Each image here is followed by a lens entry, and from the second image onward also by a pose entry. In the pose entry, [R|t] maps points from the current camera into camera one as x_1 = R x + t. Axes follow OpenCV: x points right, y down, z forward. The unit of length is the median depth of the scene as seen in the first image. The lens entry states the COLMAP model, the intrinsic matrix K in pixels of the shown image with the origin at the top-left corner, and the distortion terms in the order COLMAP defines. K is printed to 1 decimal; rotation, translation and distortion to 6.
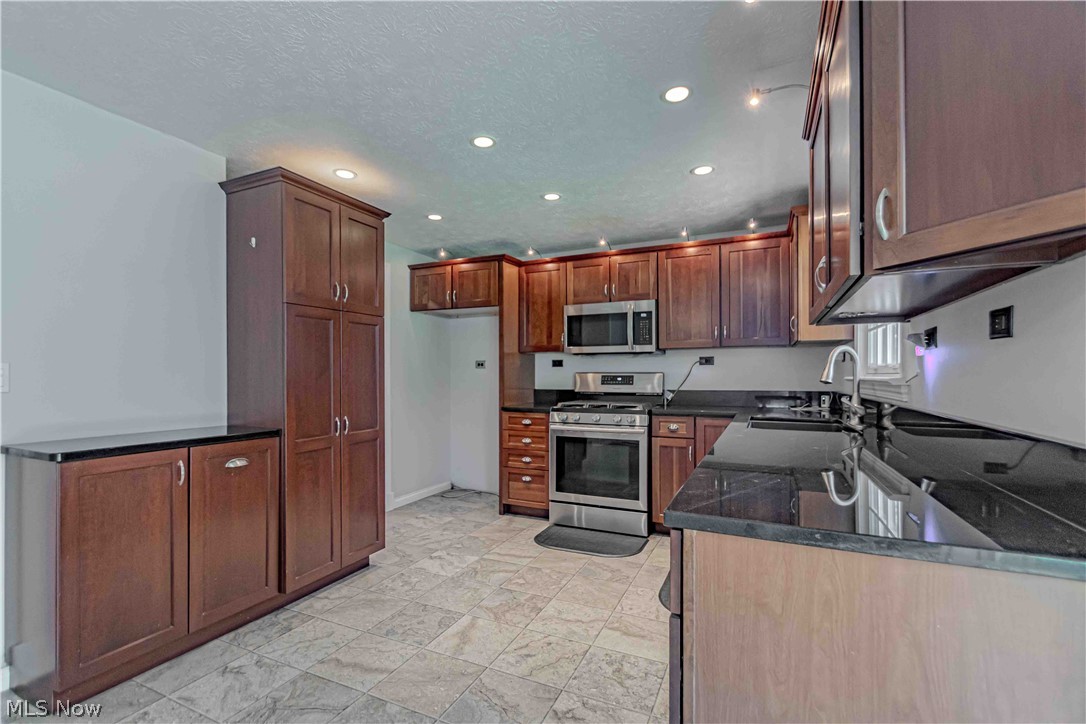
lens RADIAL K [[478.8, 0, 538.7], [0, 478.8, 370.3], [0, 0, 1]] dist [0.007872, -0.003264]
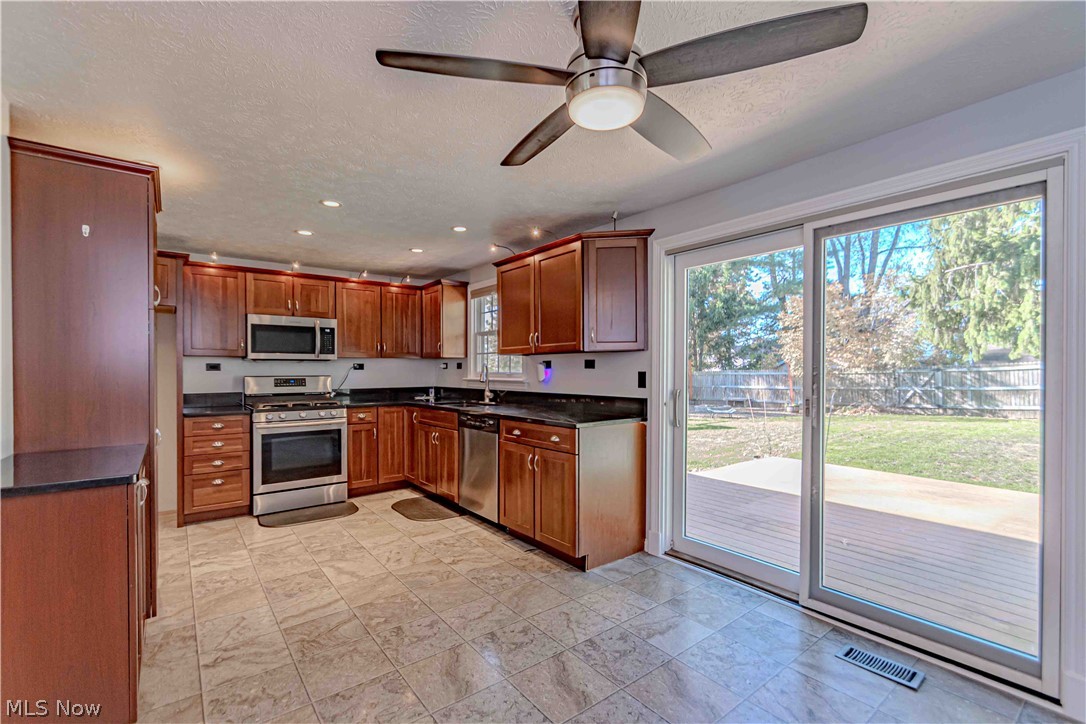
lens RADIAL K [[478.8, 0, 533.1], [0, 478.8, 369.9], [0, 0, 1]] dist [0.007872, -0.003264]
pose [[0.464640, 0.001444, 0.885498, -0.811184], [-0.006966, 0.999974, 0.002024, -0.022772], [-0.885472, -0.007109, 0.464638, -0.077497]]
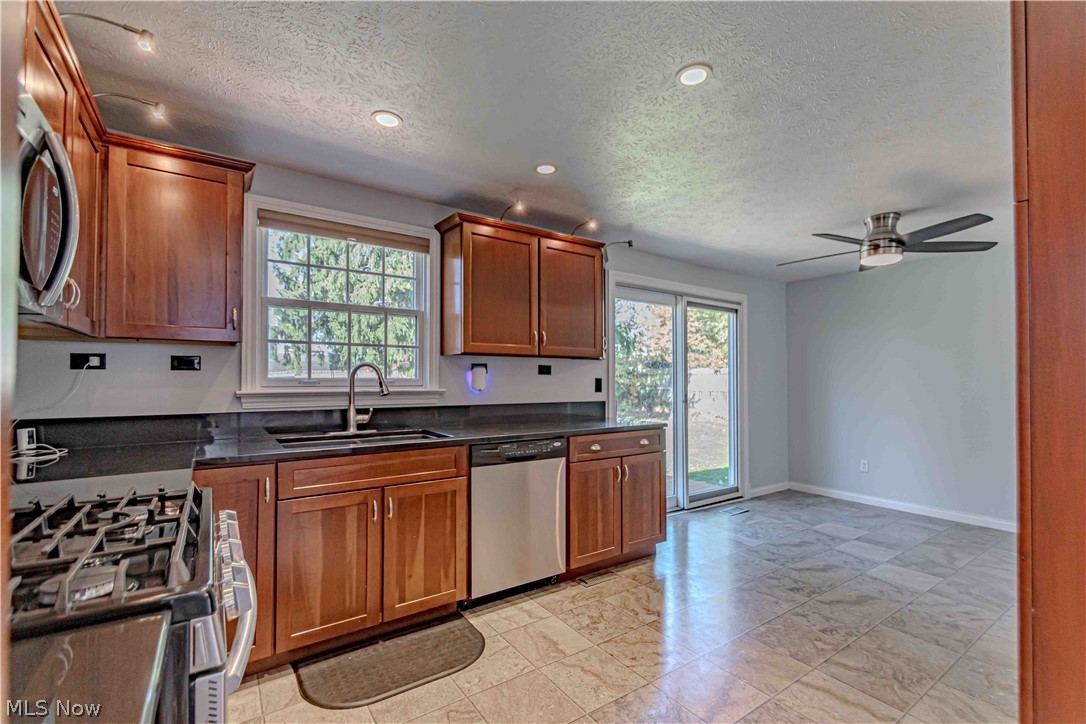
lens RADIAL K [[478.8, 0, 542.8], [0, 478.8, 373.4], [0, 0, 1]] dist [0.007872, -0.003264]
pose [[-0.867115, 0.006504, 0.498066, -0.222243], [-0.005691, 0.999720, -0.022962, -0.000705], [-0.498076, -0.022745, -0.866835, 1.385119]]
